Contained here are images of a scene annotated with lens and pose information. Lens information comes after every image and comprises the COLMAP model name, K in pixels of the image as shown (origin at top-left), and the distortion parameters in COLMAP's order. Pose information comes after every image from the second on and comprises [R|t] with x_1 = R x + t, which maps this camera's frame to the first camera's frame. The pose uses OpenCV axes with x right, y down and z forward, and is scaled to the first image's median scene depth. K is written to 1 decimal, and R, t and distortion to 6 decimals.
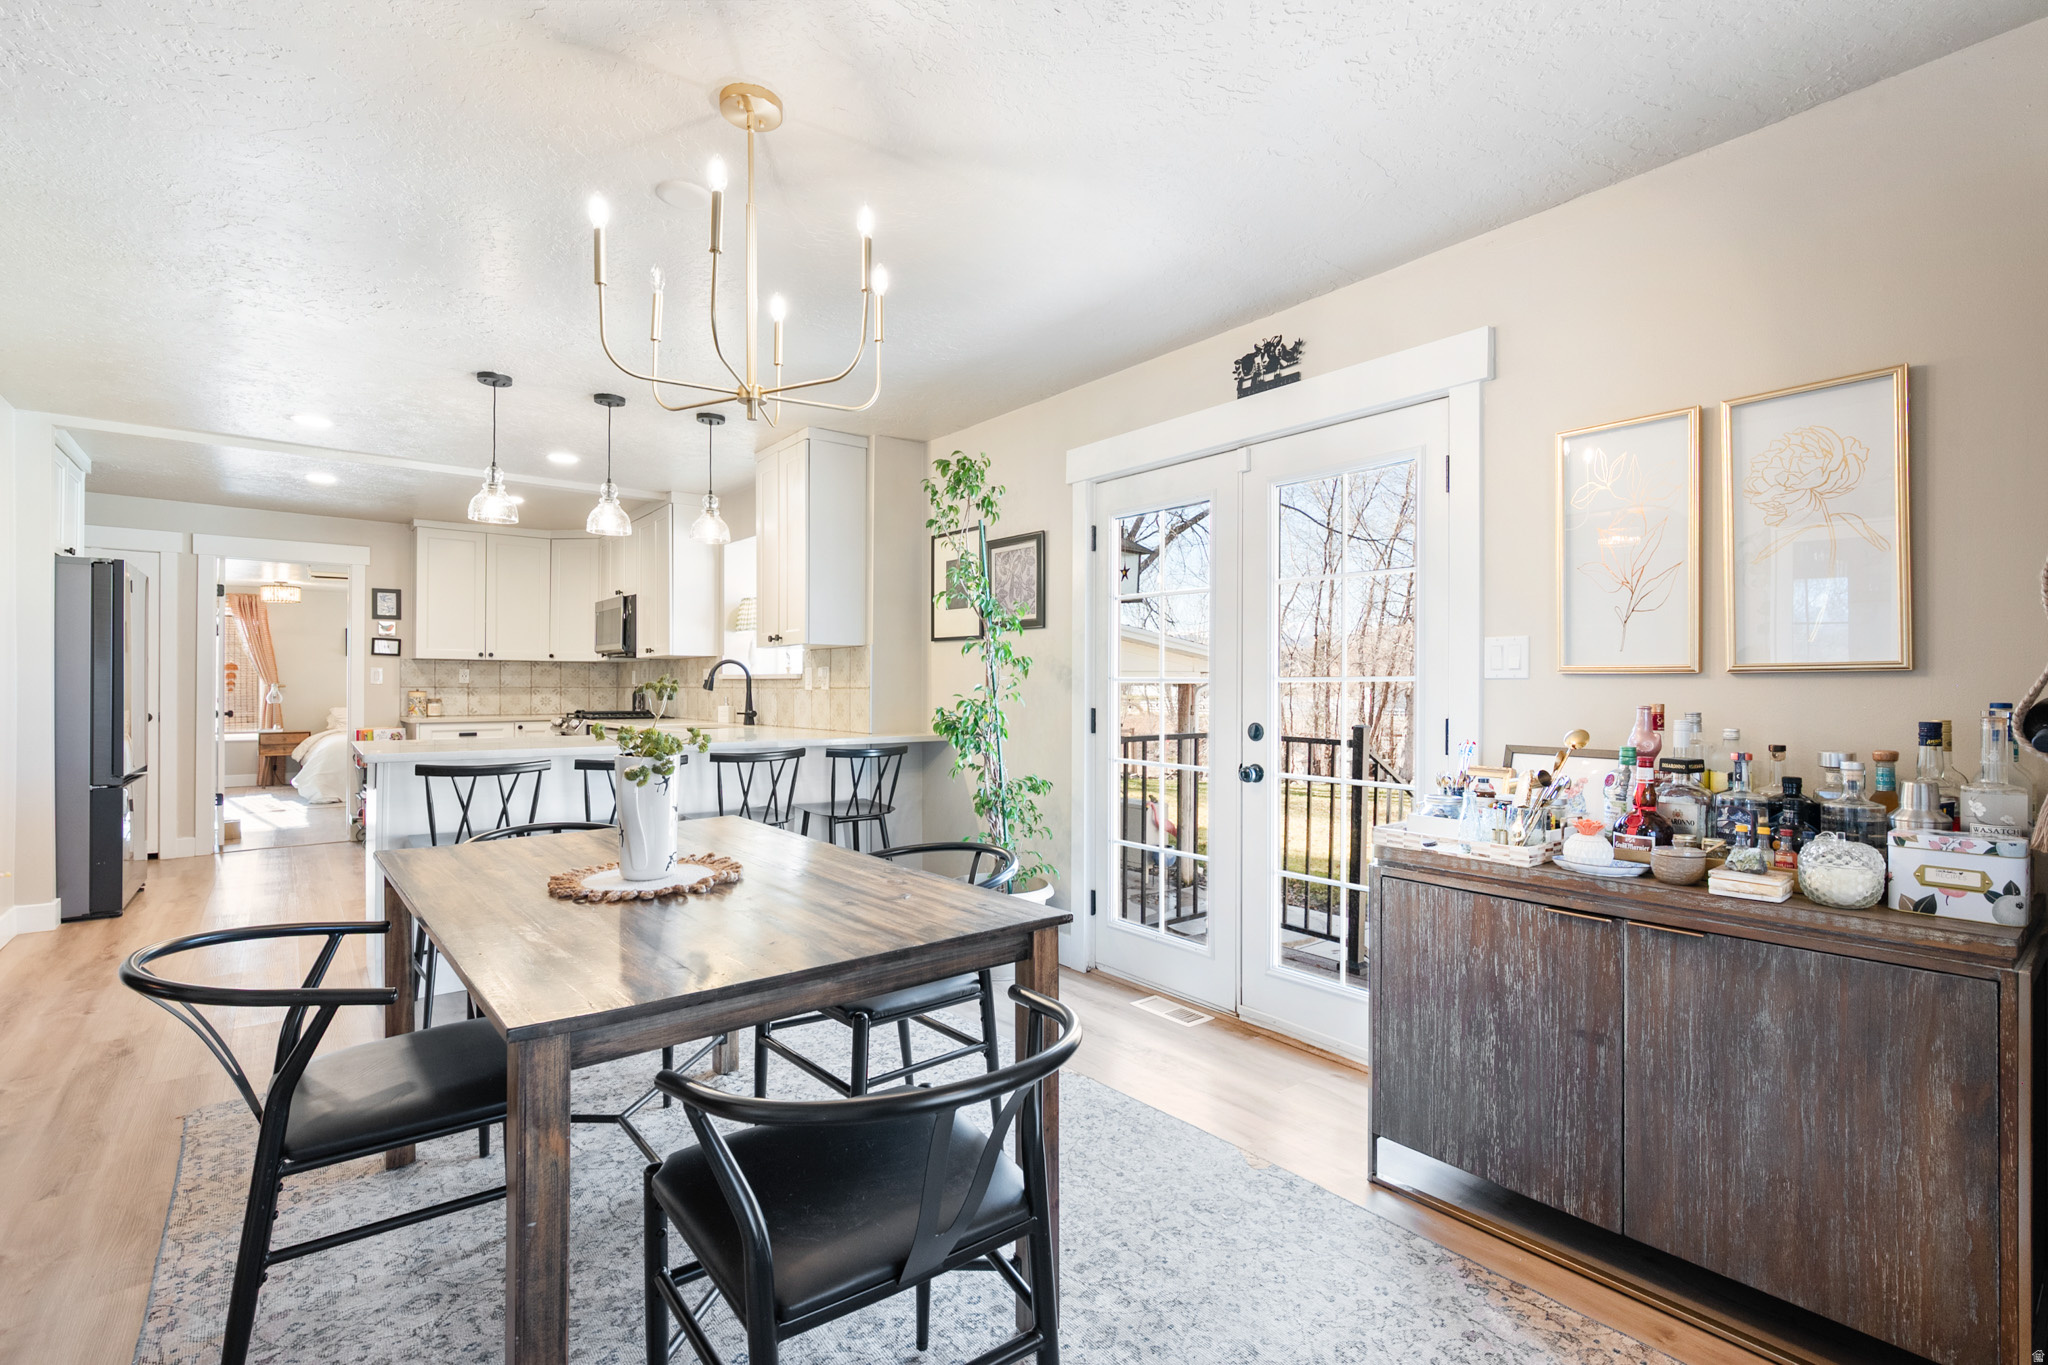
lens RADIAL K [[922.1, 0, 1025.1], [0, 922.1, 683.6], [0, 0, 1]] dist [-0.000044, -0.000132]
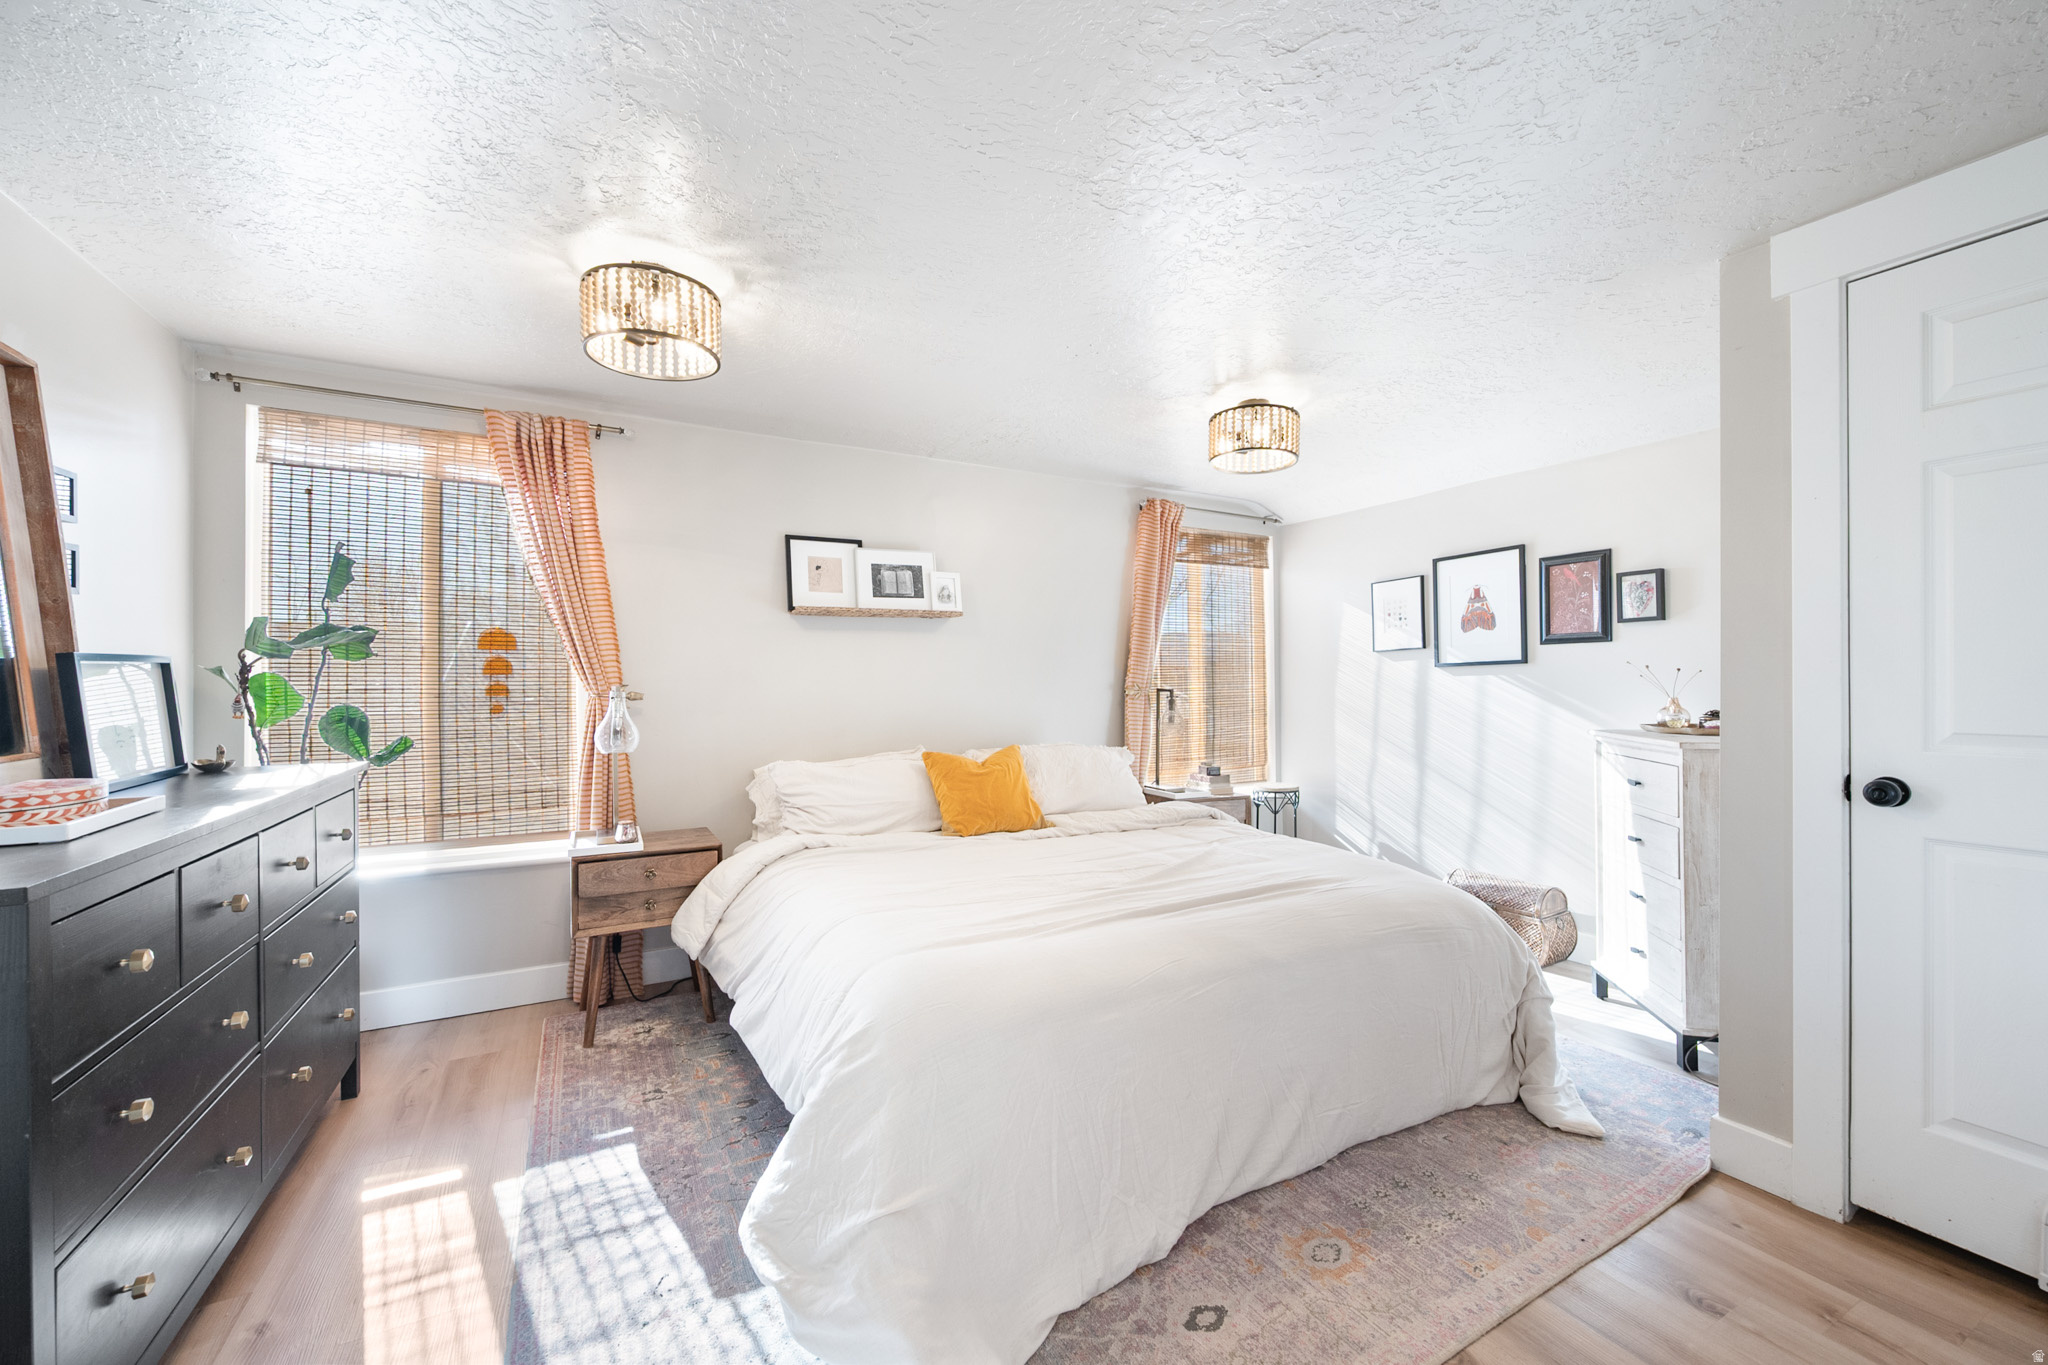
lens RADIAL K [[804.9, 0, 1025.5], [0, 804.9, 684.3], [0, 0, 1]] dist [-0.001942, 0.000357]
pose [[0.985026, -0.004943, -0.172335, -0.923985], [0.004858, 0.999988, -0.000917, -0.001173], [0.172337, 0.000066, 0.985038, 1.106344]]
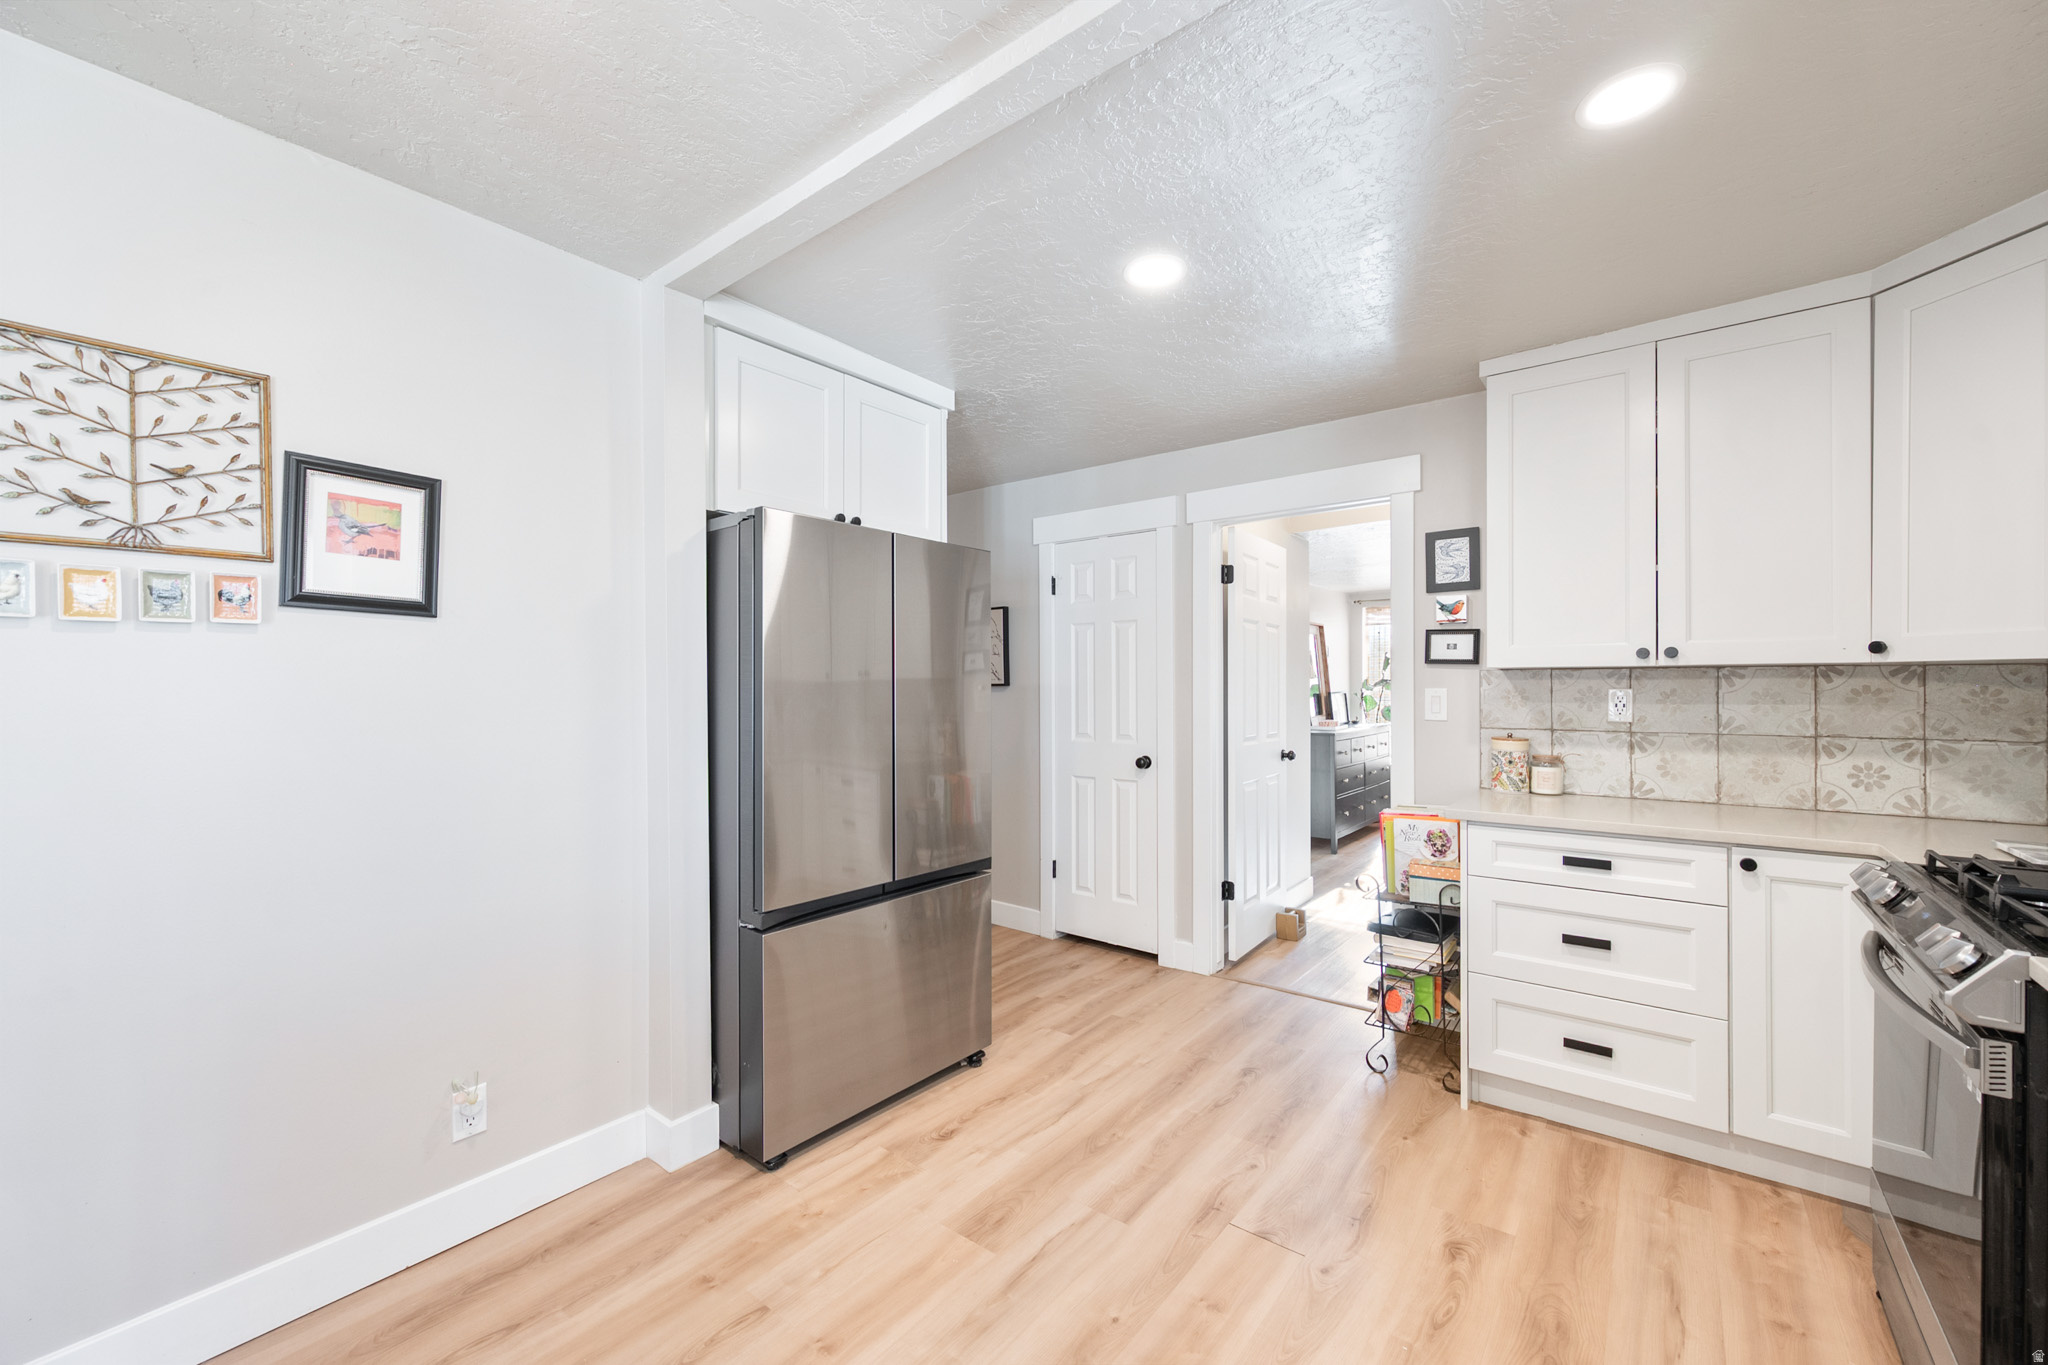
lens RADIAL K [[804.9, 0, 1025.5], [0, 804.9, 684.3], [0, 0, 1]] dist [-0.001942, 0.000357]
pose [[0.219613, -0.007407, -0.975559, -0.321252], [0.005529, 0.999965, -0.006348, -0.017963], [0.975571, -0.004000, 0.219647, 0.683299]]
